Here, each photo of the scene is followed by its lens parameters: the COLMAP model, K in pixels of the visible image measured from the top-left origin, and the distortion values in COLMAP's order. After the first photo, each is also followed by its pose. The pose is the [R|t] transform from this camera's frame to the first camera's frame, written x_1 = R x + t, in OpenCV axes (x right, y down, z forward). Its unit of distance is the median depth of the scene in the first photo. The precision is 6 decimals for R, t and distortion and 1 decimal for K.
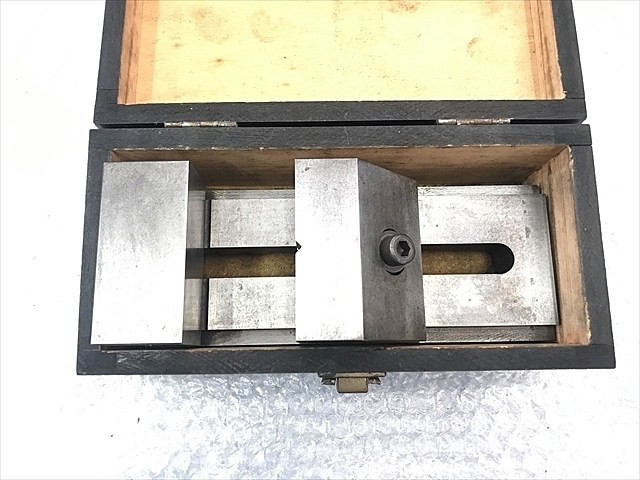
lens RADIAL K [[545.2, 0, 318.7], [0, 545.2, 235.5], [0, 0, 1]] dist [-0.025873, 0.000304]
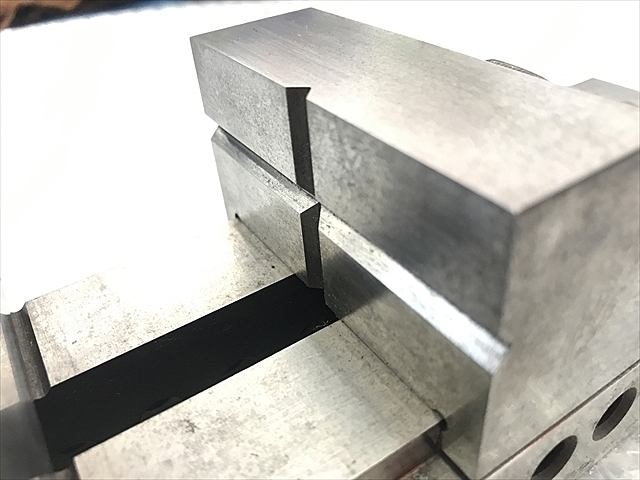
lens RADIAL K [[545.2, 0, 325.2], [0, 545.2, 256.9], [0, 0, 1]] dist [-0.025873, 0.000304]
pose [[0.841224, -0.350929, 0.411329, -0.172841], [0.535888, 0.642276, -0.548000, 0.241133], [-0.071877, 0.681417, 0.728357, 0.728549]]
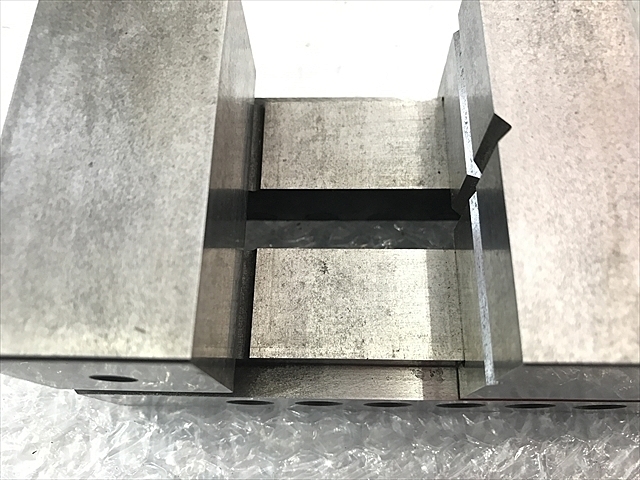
lens RADIAL K [[545.2, 0, 314.3], [0, 545.2, 236.5], [0, 0, 1]] dist [-0.025873, 0.000304]
pose [[0.999468, 0.022626, -0.023477, -0.143254], [-0.026169, 0.986171, -0.163652, 0.146990], [0.019449, 0.164179, 0.986239, 0.546912]]
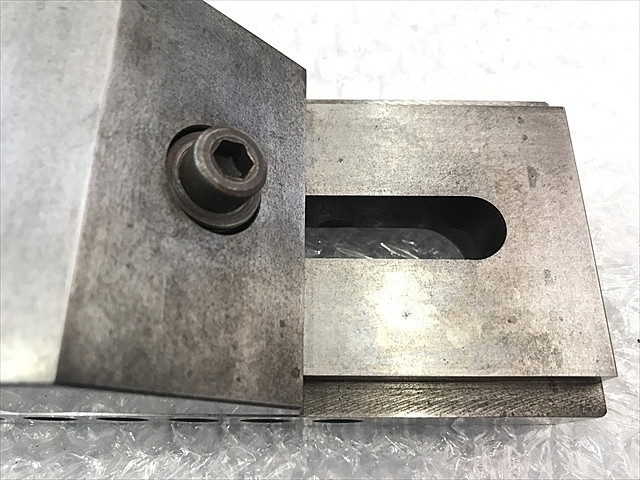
lens RADIAL K [[545.2, 0, 325.9], [0, 545.2, 251.4], [0, 0, 1]] dist [-0.025873, 0.000304]
pose [[0.998891, 0.026532, 0.038899, 0.192562], [-0.019977, 0.986893, -0.160135, 0.137637], [-0.042637, 0.159180, 0.986328, 0.562063]]
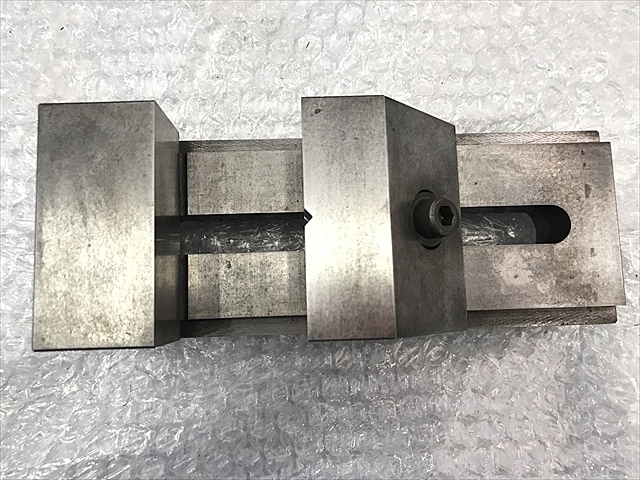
lens RADIAL K [[545.2, 0, 315.6], [0, 545.2, 239.6], [0, 0, 1]] dist [-0.025873, 0.000304]
pose [[0.998765, -0.016333, 0.046919, -0.055012], [0.011399, 0.994556, 0.103577, -0.021999], [-0.048355, -0.102915, 0.993514, 0.220393]]
